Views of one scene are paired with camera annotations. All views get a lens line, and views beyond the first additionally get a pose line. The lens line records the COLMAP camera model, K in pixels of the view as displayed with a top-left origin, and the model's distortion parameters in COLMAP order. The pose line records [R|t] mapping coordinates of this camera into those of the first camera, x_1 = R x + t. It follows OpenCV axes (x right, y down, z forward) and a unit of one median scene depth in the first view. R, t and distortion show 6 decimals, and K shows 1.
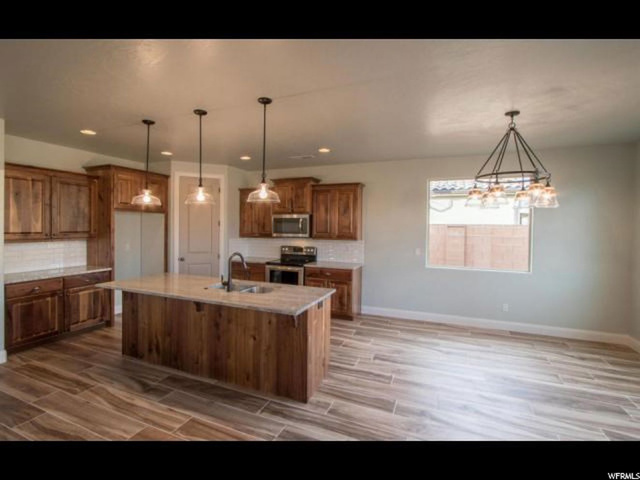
lens RADIAL K [[288.5, 0, 320.0], [0, 288.5, 240.0], [0, 0, 1]] dist [-0.014922, -0.000769]
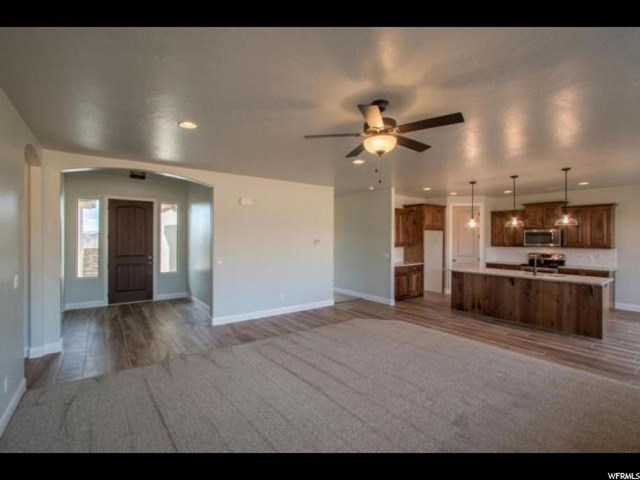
lens RADIAL K [[288.5, 0, 320.0], [0, 288.5, 240.0], [0, 0, 1]] dist [-0.014922, -0.000769]
pose [[0.859048, -0.003128, -0.511885, -0.334756], [-0.018165, 0.999165, -0.036591, 0.030455], [0.511573, 0.040731, 0.858274, -0.729357]]
